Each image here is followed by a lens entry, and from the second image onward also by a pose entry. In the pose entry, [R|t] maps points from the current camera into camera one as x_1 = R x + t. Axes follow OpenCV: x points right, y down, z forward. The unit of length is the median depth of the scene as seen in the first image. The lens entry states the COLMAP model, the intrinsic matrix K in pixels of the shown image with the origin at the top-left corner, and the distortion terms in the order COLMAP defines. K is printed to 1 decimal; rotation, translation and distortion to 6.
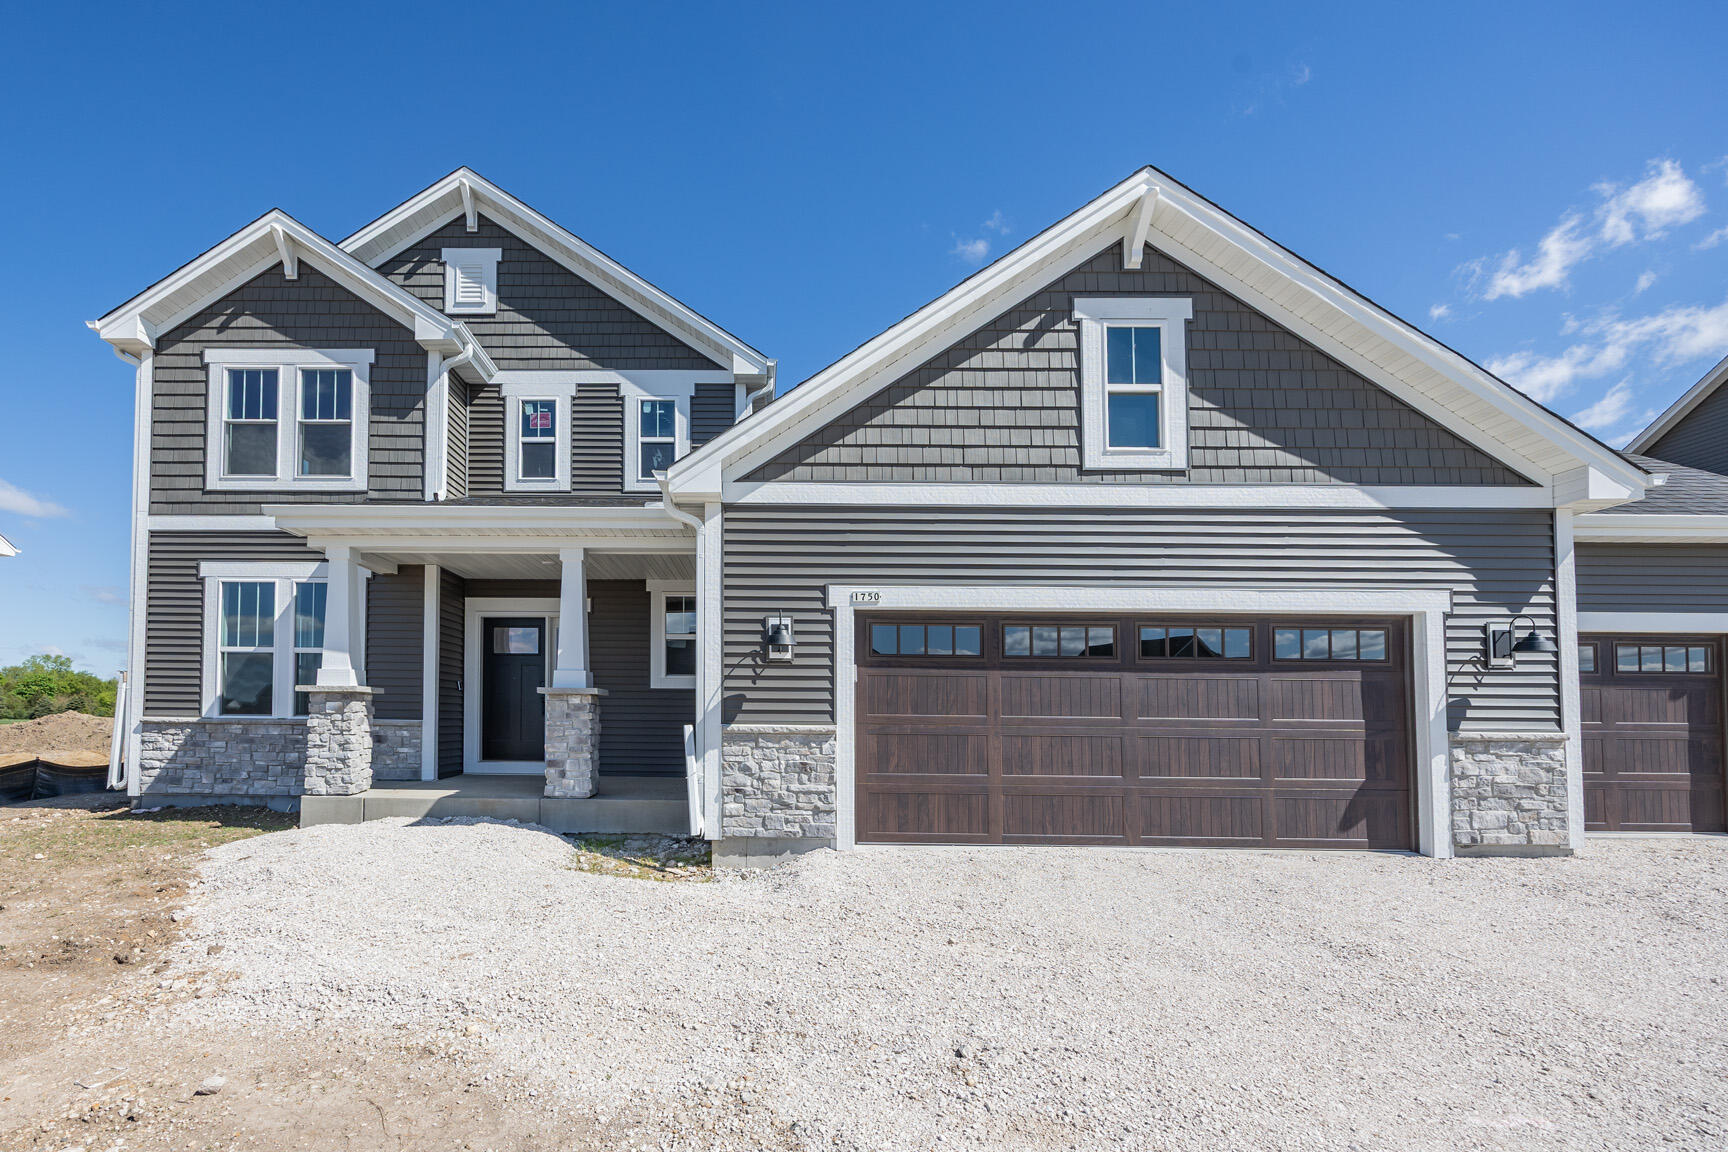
lens RADIAL K [[680.2, 0, 828.6], [0, 680.2, 606.3], [0, 0, 1]] dist [-0.007287, 0.000050]
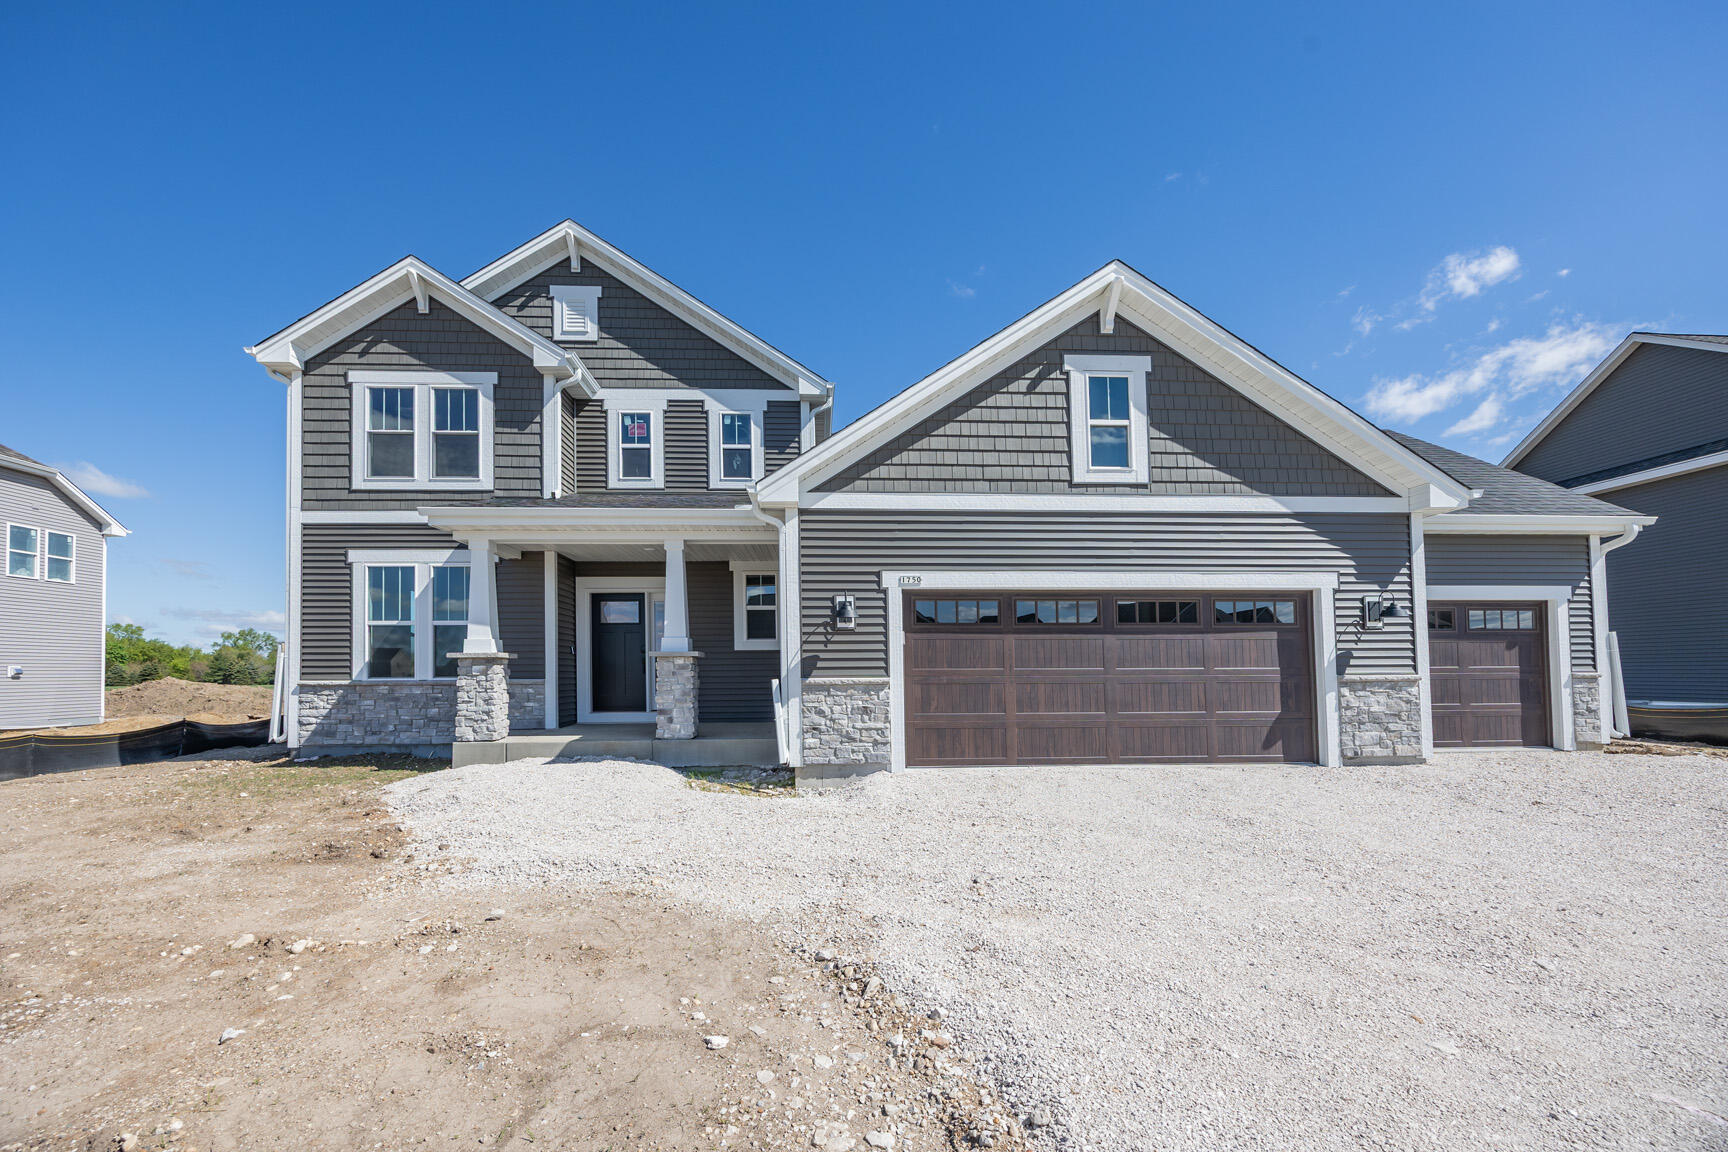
lens RADIAL K [[680.8, 0, 864.0], [0, 680.8, 576.0], [0, 0, 1]] dist [-0.002211, -0.000051]
pose [[0.999789, -0.017651, -0.010551, -0.014447], [0.017892, 0.999572, 0.023162, -0.036183], [0.010137, -0.023346, 0.999676, -0.213792]]
